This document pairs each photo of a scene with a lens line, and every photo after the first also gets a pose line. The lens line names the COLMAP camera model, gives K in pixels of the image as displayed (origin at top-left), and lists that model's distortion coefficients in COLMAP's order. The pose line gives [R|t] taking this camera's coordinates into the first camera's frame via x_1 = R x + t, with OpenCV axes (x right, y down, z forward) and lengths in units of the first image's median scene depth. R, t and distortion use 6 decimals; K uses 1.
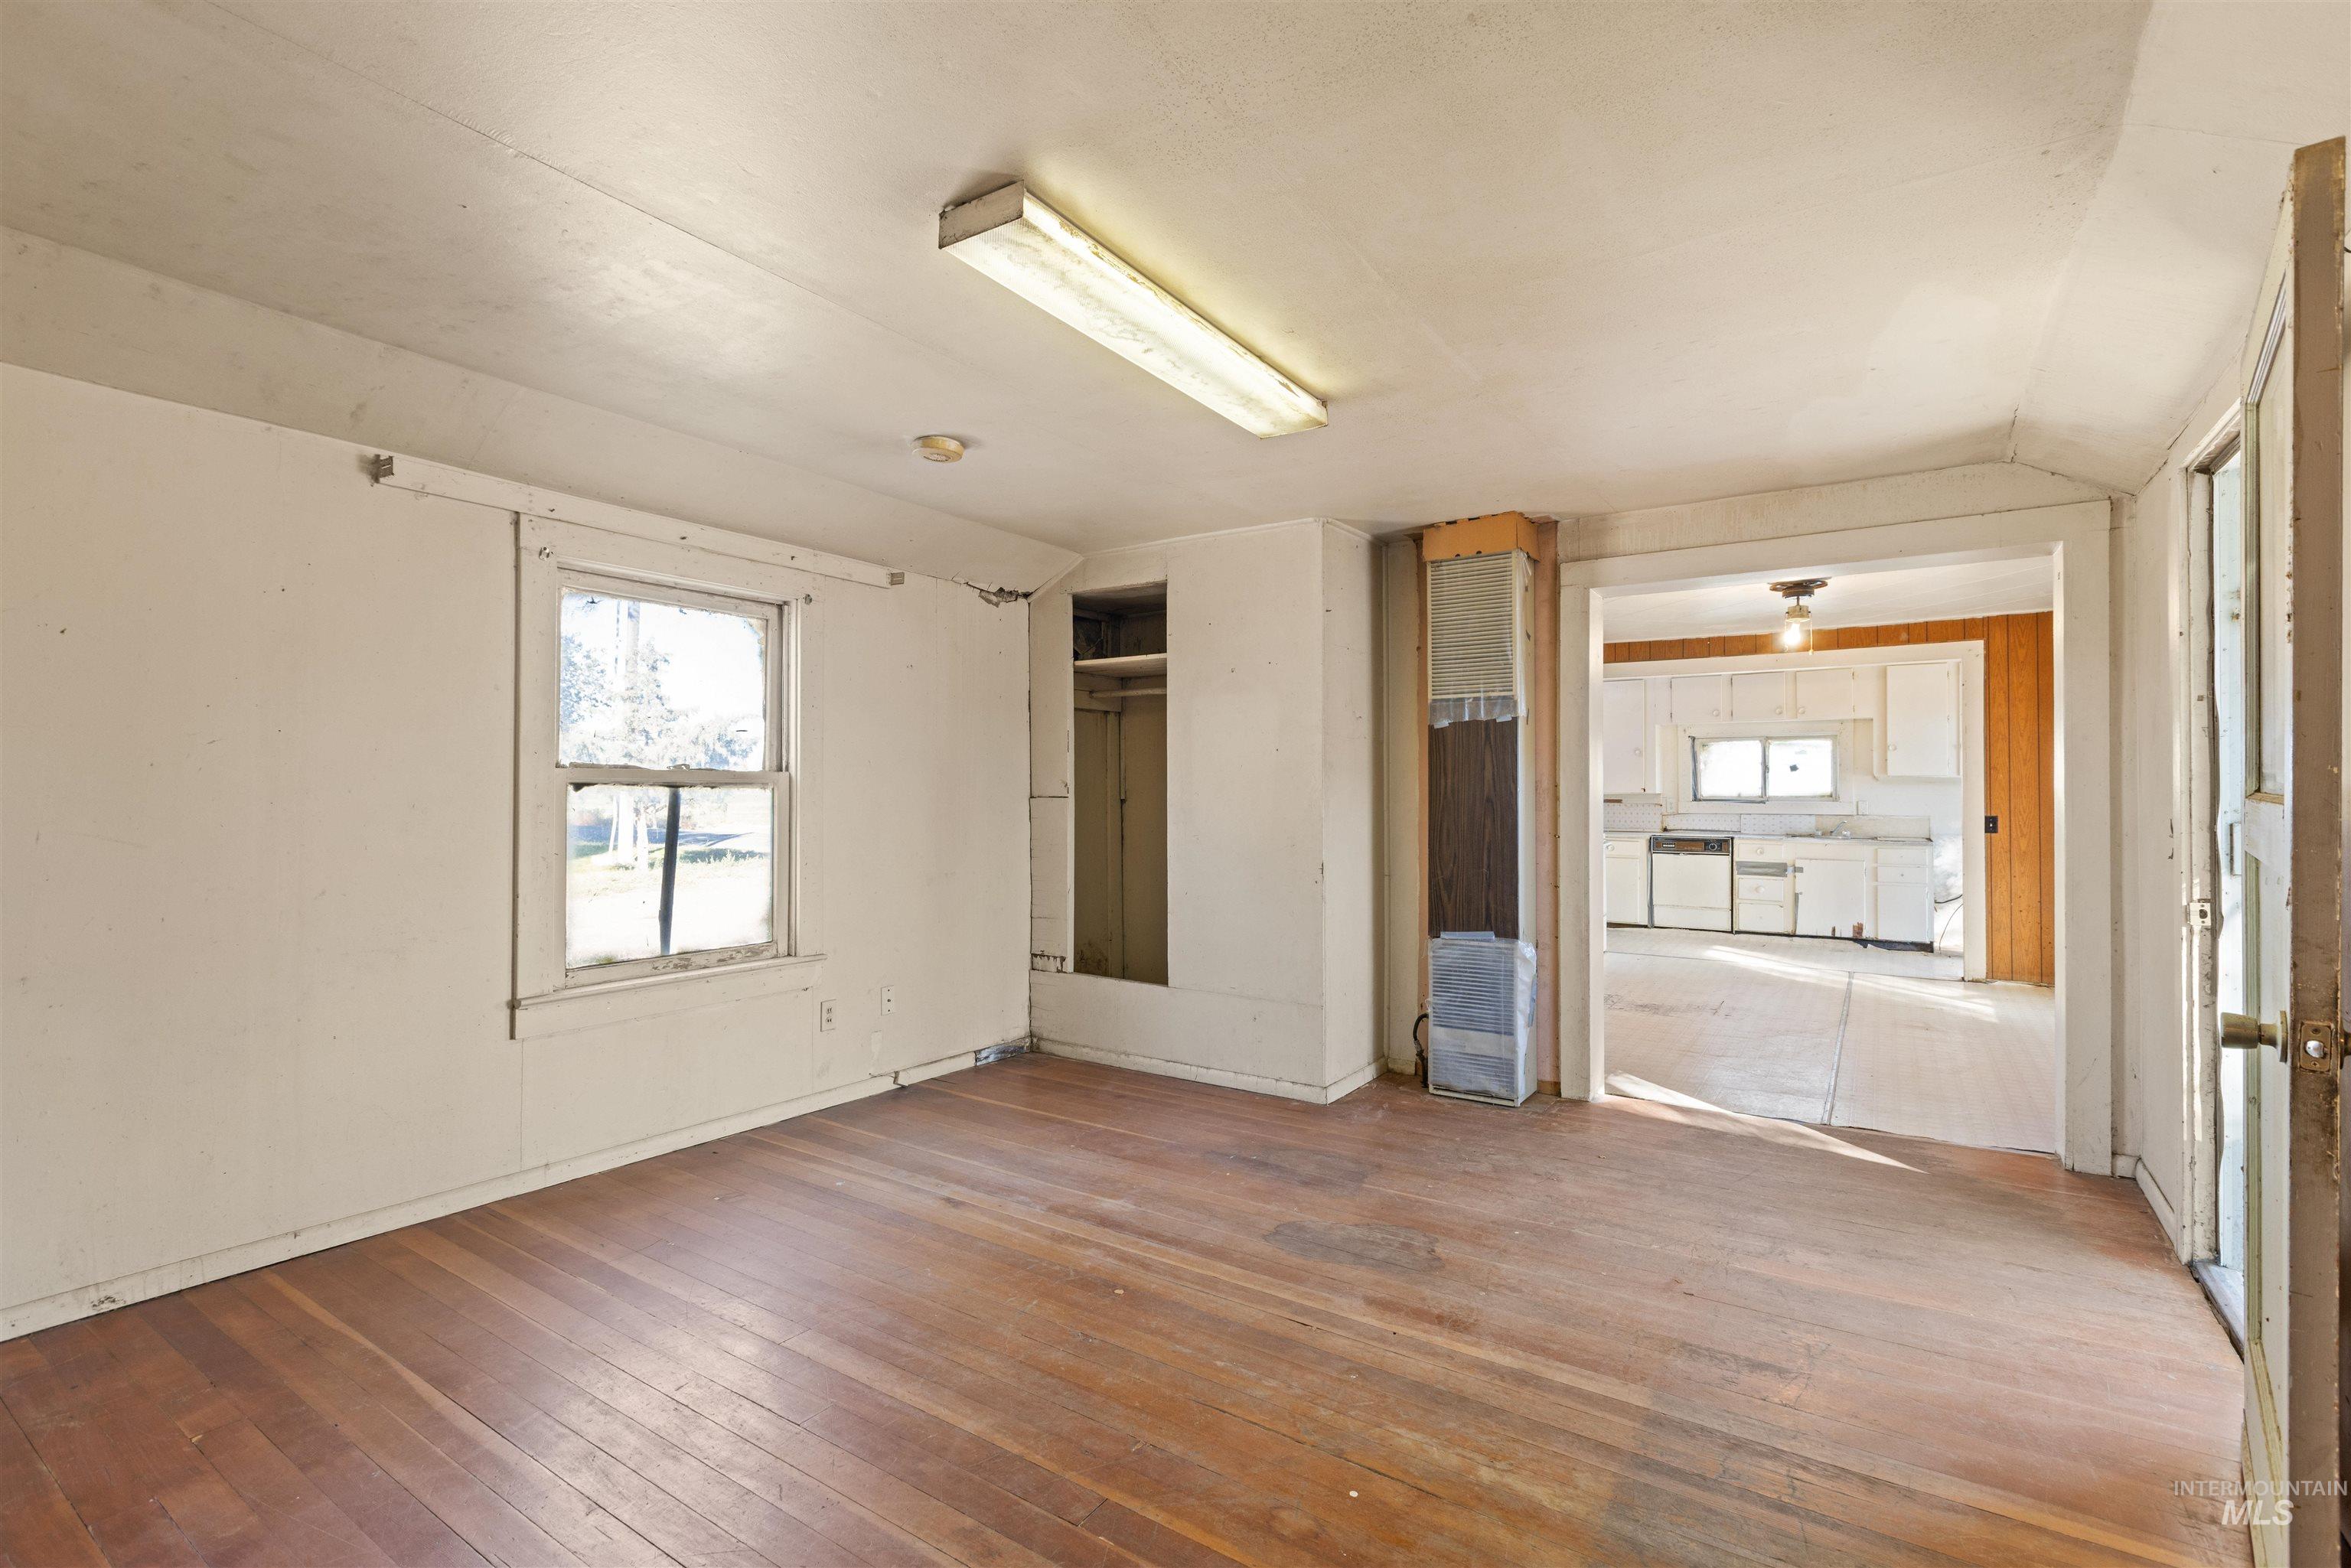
lens RADIAL K [[1075.4, 0, 1180.6], [0, 1075.4, 784.1], [0, 0, 1]] dist [0.002417, -0.000152]
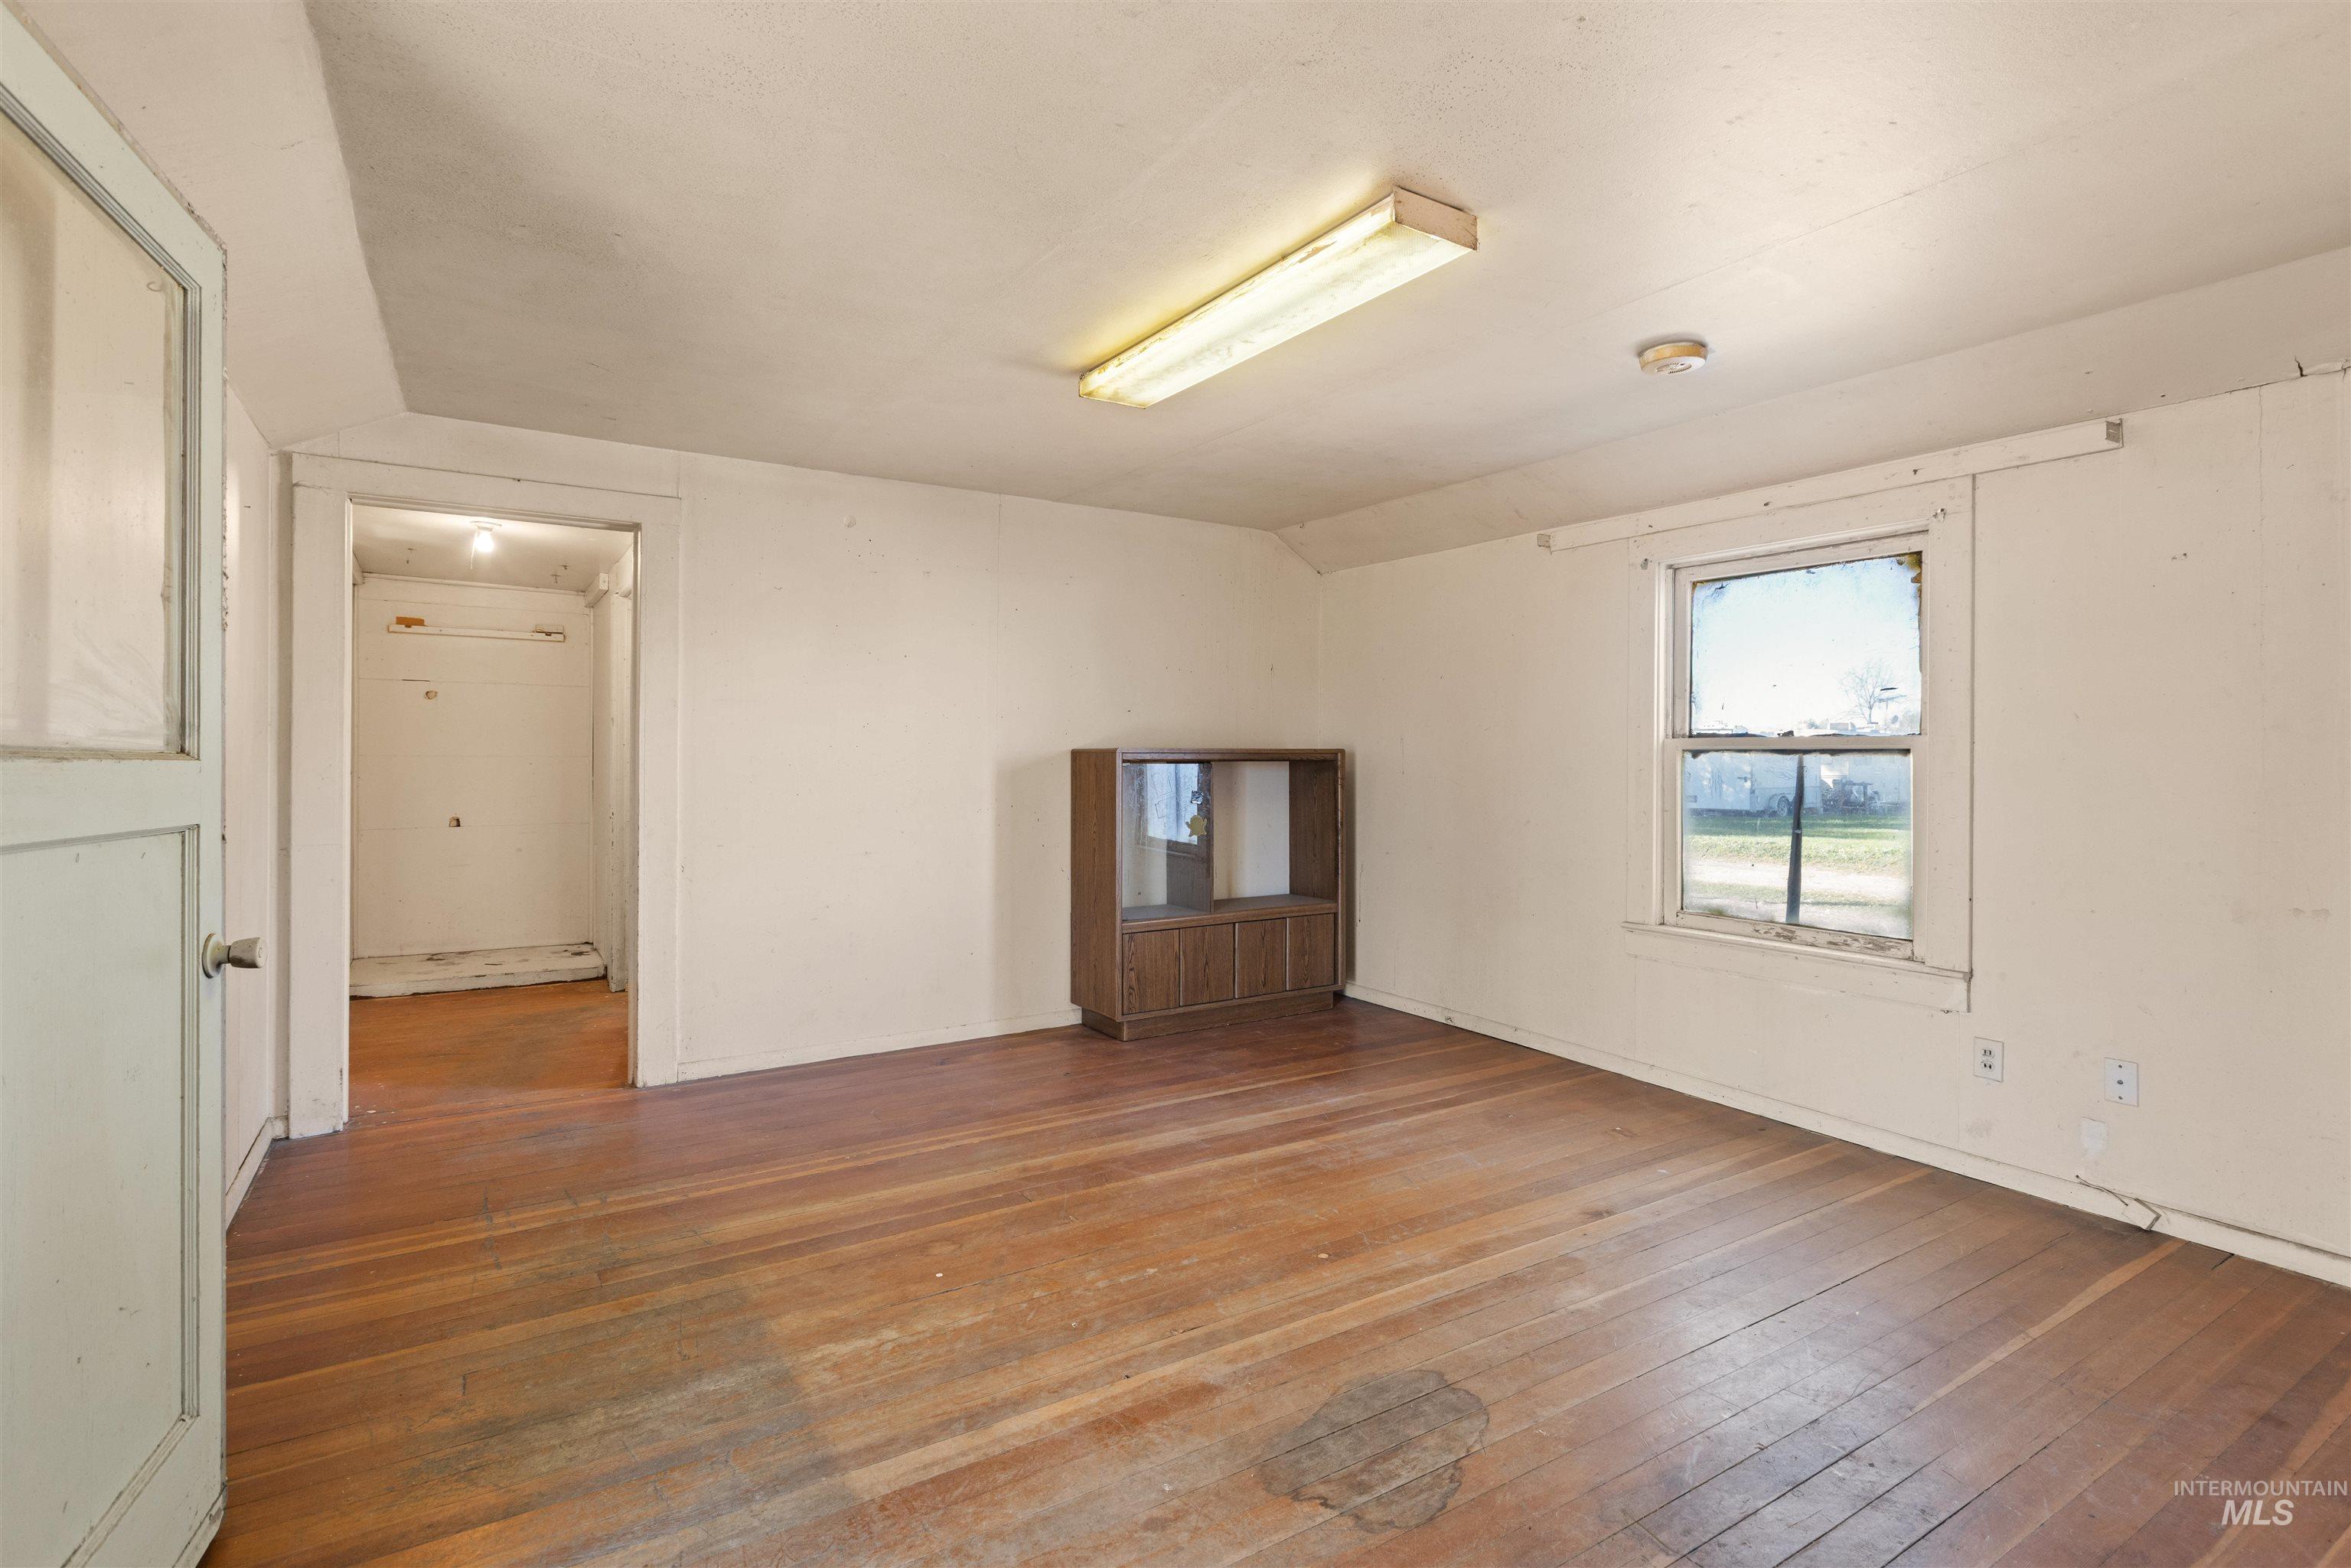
lens RADIAL K [[1075.4, 0, 1263.7], [0, 1075.4, 752.9], [0, 0, 1]] dist [0.002417, -0.000152]
pose [[-0.341245, -0.006424, -0.939952, 0.838904], [0.000946, 0.999974, -0.007177, 0.011282], [0.939974, -0.003338, -0.341230, 1.197590]]
